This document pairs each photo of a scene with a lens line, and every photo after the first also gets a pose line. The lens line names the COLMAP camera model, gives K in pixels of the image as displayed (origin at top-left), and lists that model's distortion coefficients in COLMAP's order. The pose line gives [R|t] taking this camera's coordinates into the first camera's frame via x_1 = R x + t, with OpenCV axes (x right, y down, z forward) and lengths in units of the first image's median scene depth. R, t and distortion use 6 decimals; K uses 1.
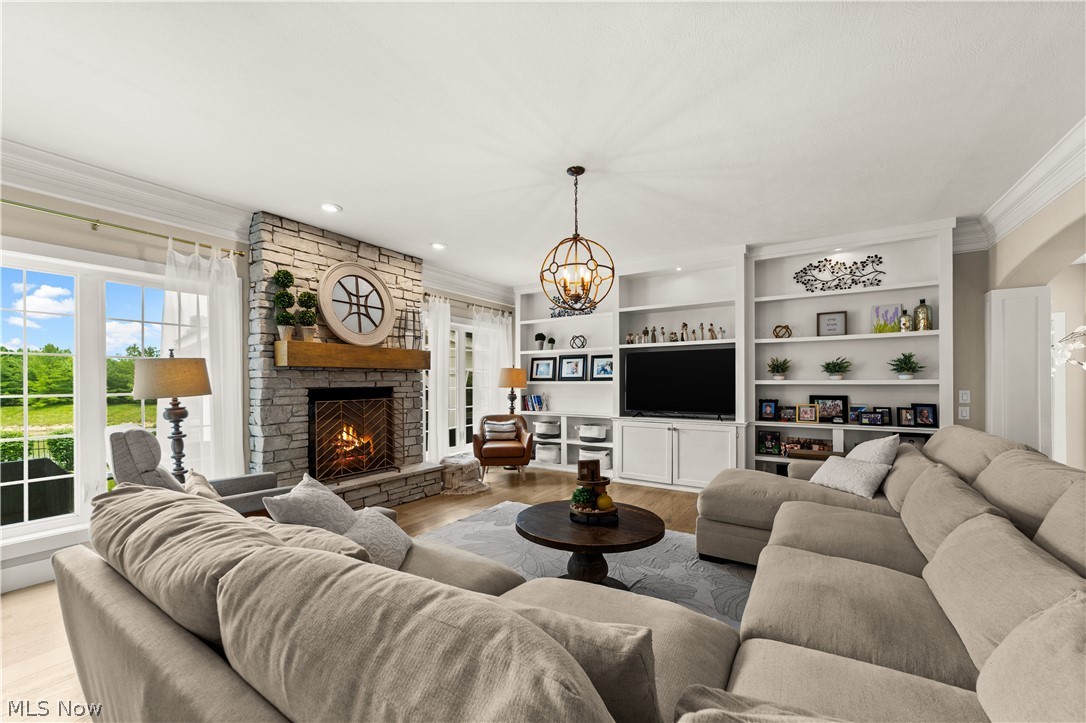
lens RADIAL K [[434.6, 0, 547.3], [0, 434.6, 381.6], [0, 0, 1]] dist [-0.032483, 0.011046]
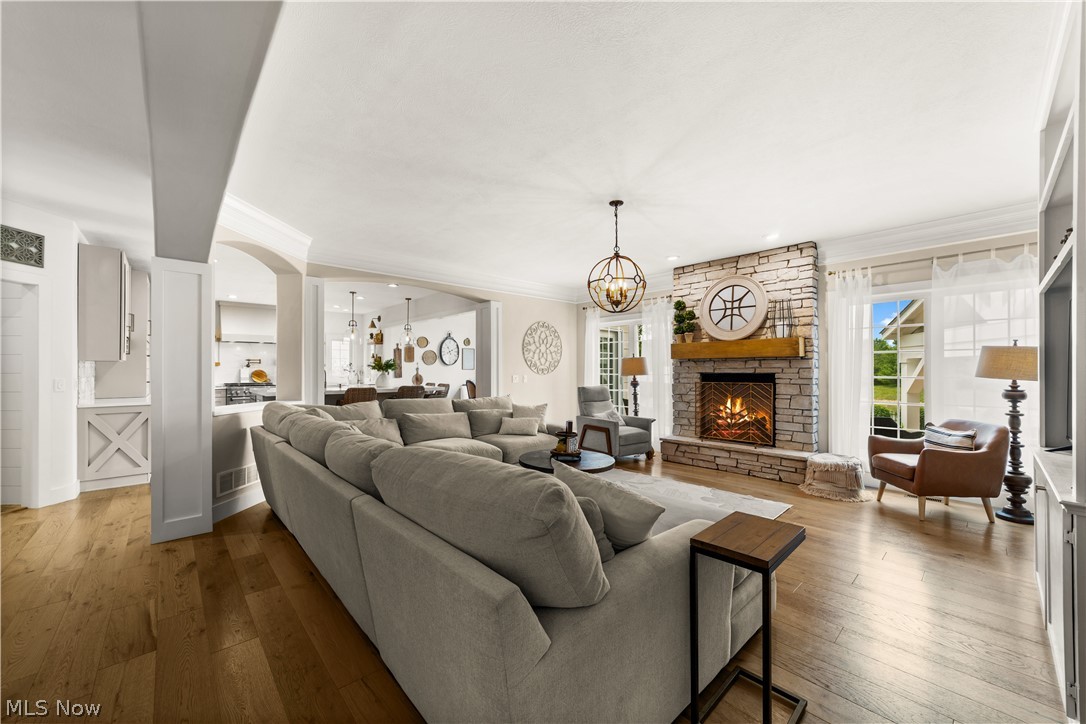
lens RADIAL K [[415.2, 0, 536.6], [0, 415.2, 370.5], [0, 0, 1]] dist [-0.022534, 0.009229]
pose [[-0.275556, 0.009747, -0.961236, 0.889744], [0.004780, 0.999950, 0.008769, -0.007548], [0.961273, -0.002179, -0.275589, 0.775966]]
